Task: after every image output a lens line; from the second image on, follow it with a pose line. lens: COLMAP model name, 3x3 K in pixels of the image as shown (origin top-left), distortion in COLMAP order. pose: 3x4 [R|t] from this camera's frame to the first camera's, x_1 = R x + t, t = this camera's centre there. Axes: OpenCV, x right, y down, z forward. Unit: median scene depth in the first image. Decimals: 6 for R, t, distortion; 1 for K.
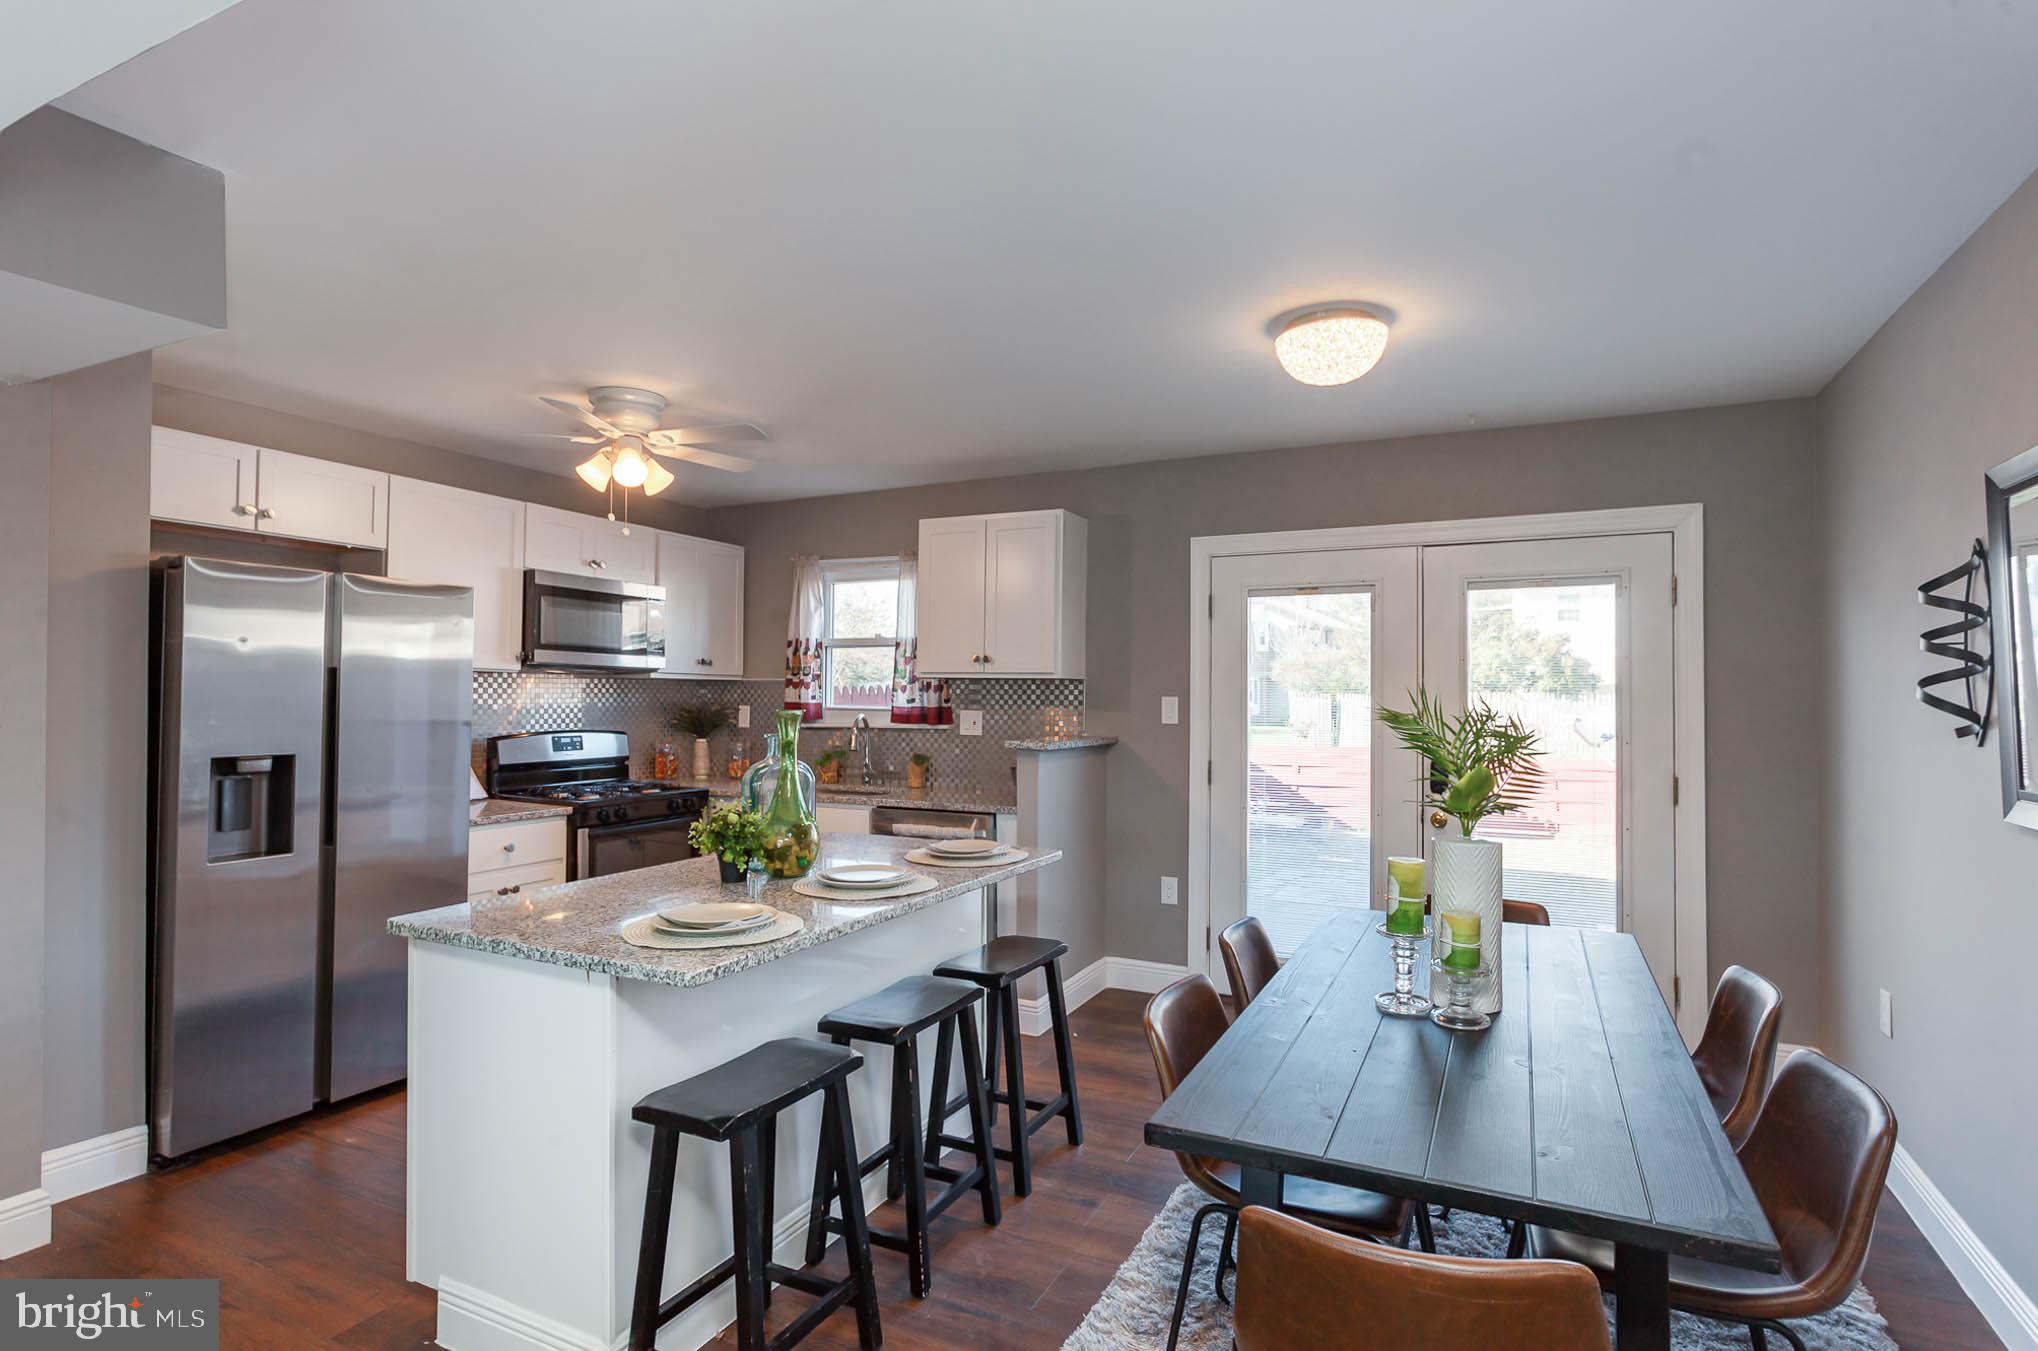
lens RADIAL K [[1019.5, 0, 1024.0], [0, 1019.5, 680.8], [0, 0, 1]] dist [-0.008960, 0.005888]
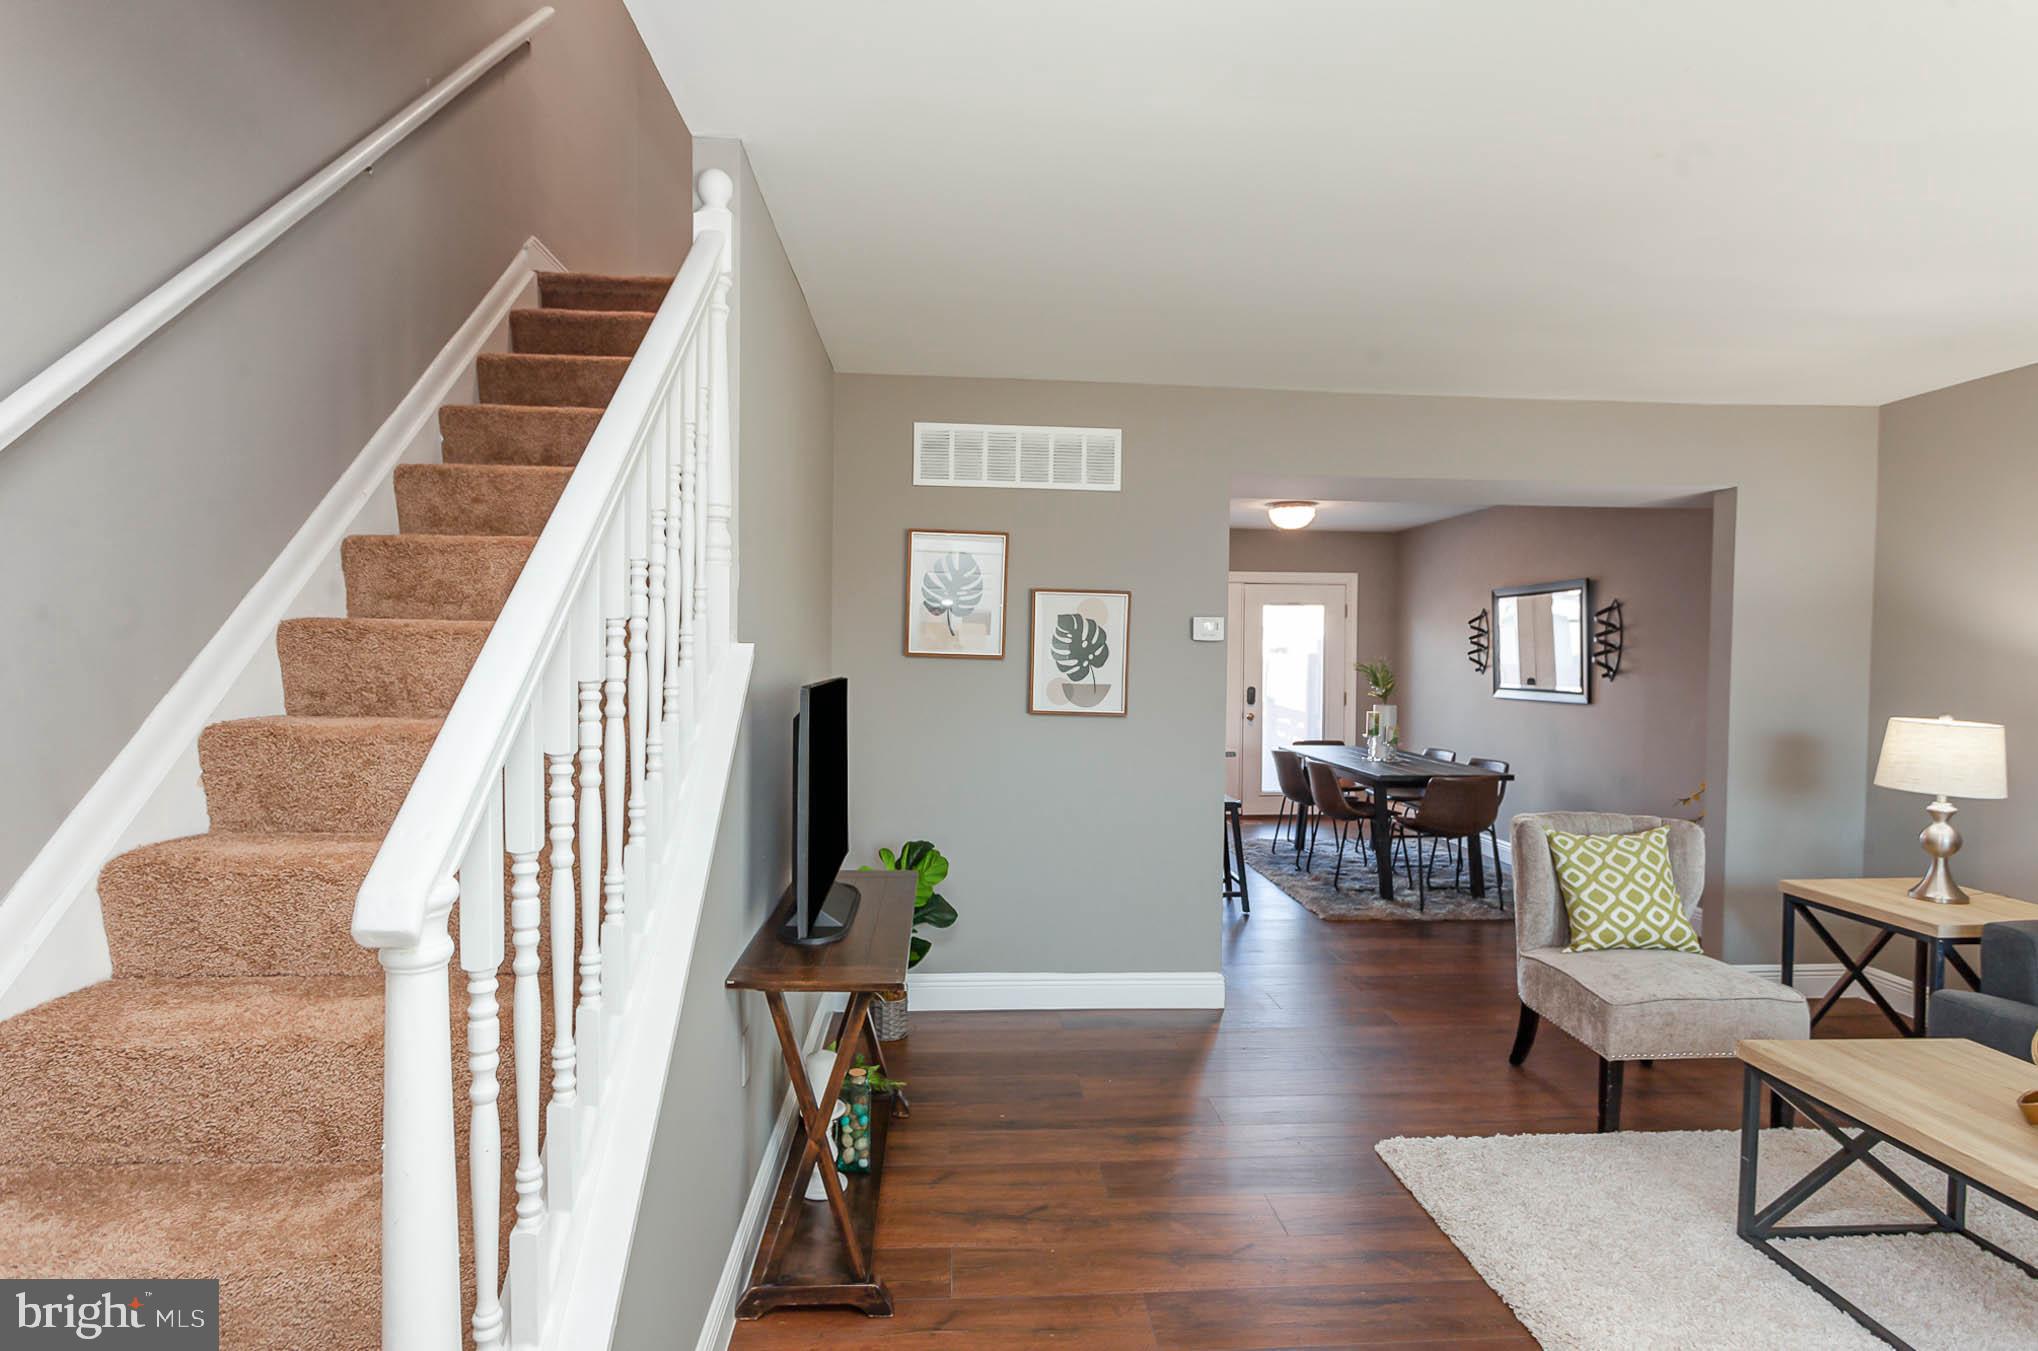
lens RADIAL K [[1019.5, 0, 1031.2], [0, 1019.5, 671.2], [0, 0, 1]] dist [-0.008960, 0.005888]
pose [[0.860874, -0.005875, 0.508785, -0.994470], [-0.010777, 0.999499, 0.029774, -0.012464], [-0.508704, -0.031115, 0.860379, -0.532393]]
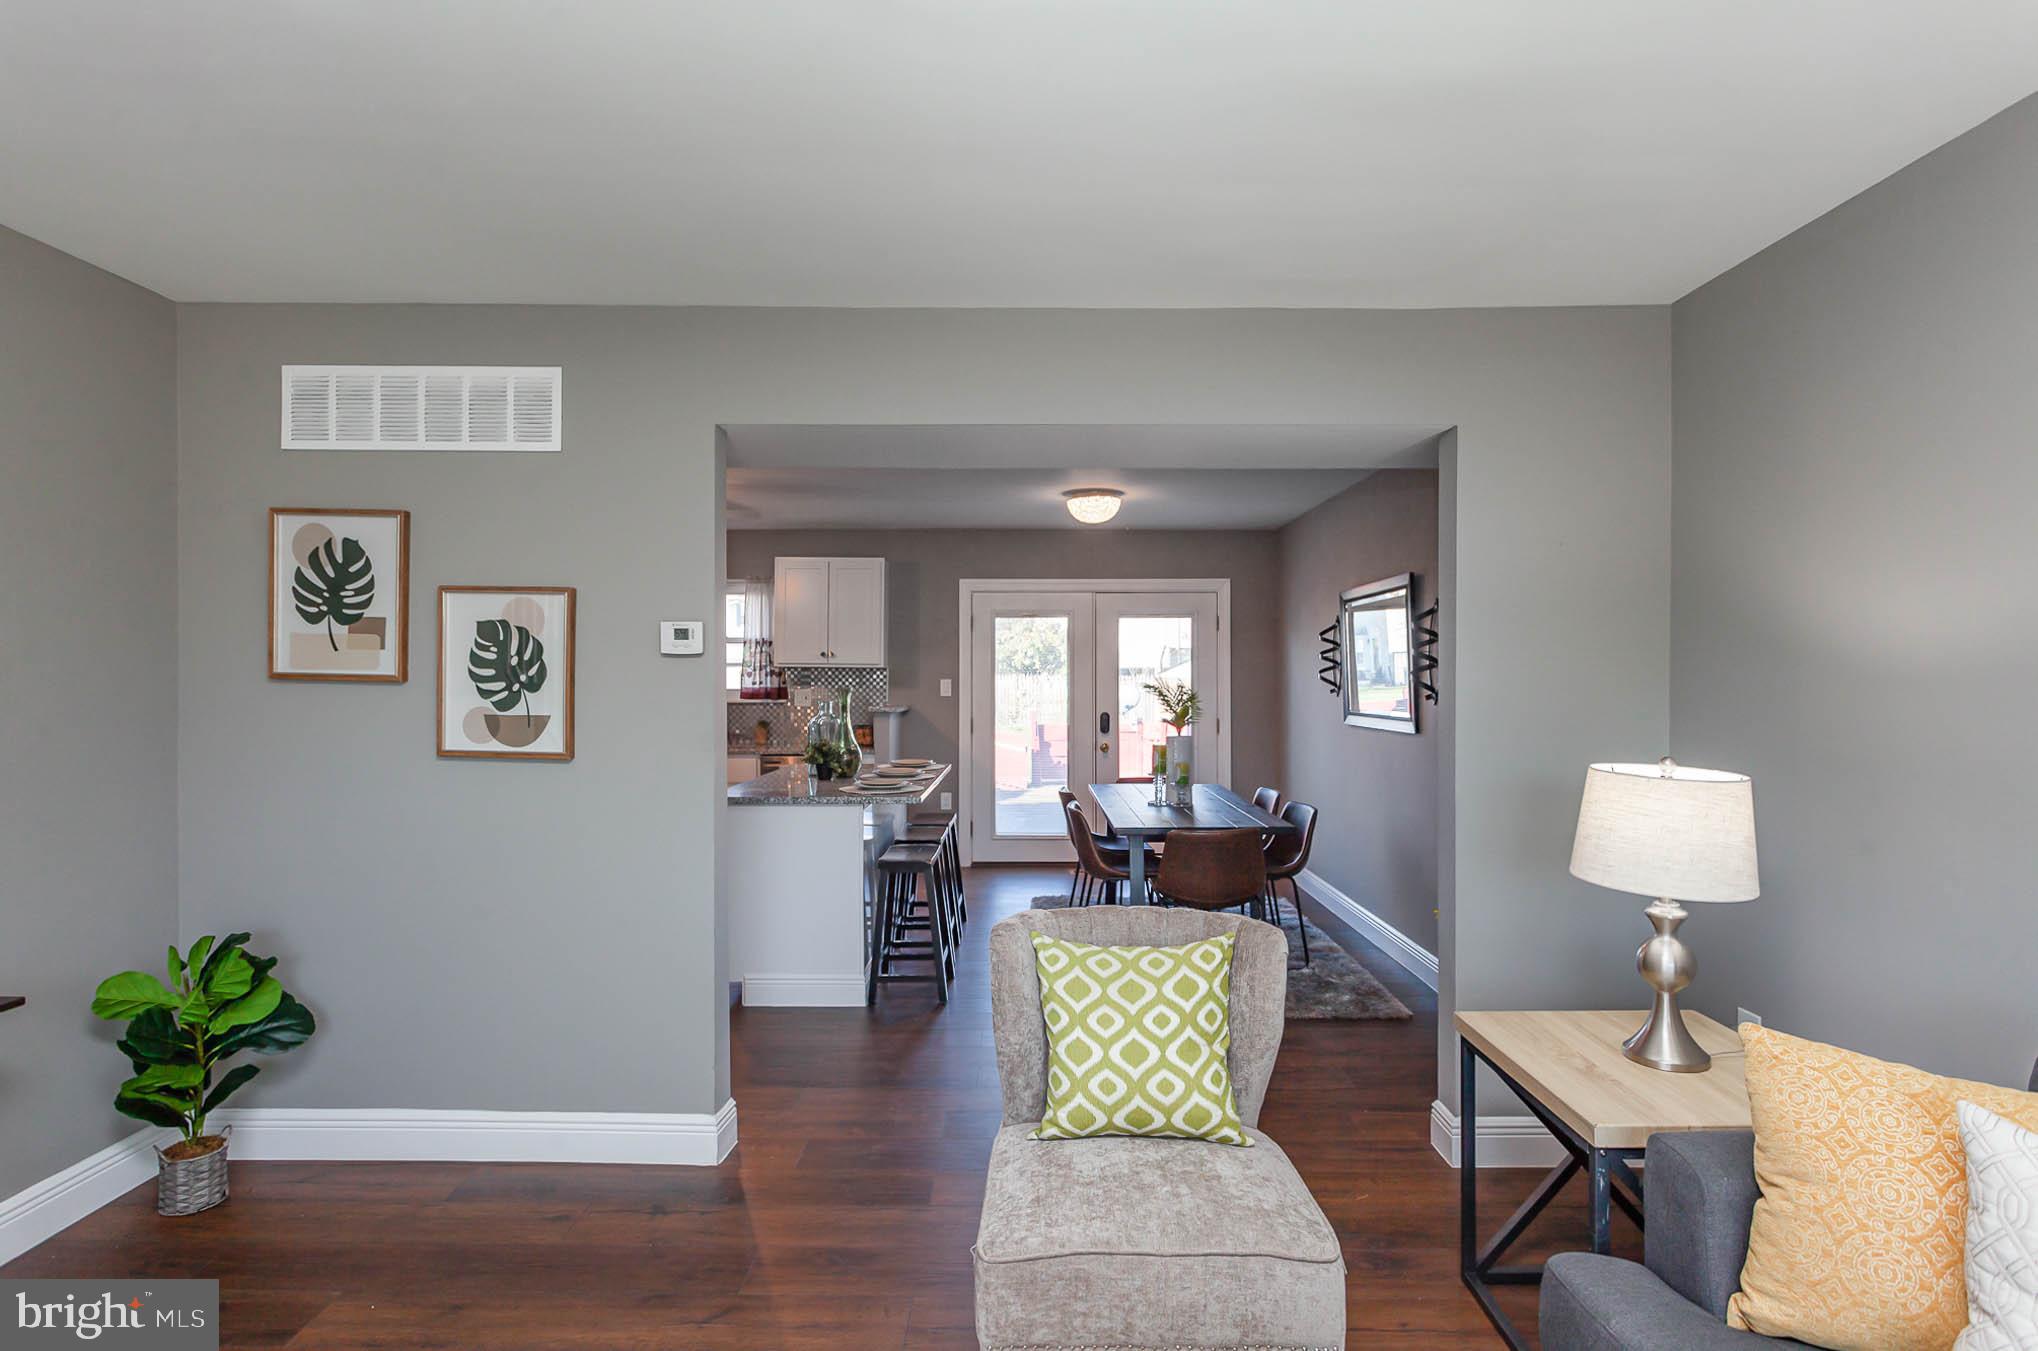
lens RADIAL K [[1019.5, 0, 1021.8], [0, 1019.5, 677.2], [0, 0, 1]] dist [-0.008960, 0.005888]
pose [[0.898853, -0.004082, 0.438232, -0.484833], [-0.001593, 0.999920, 0.012581, -0.008131], [-0.438248, -0.012006, 0.898774, -0.516738]]
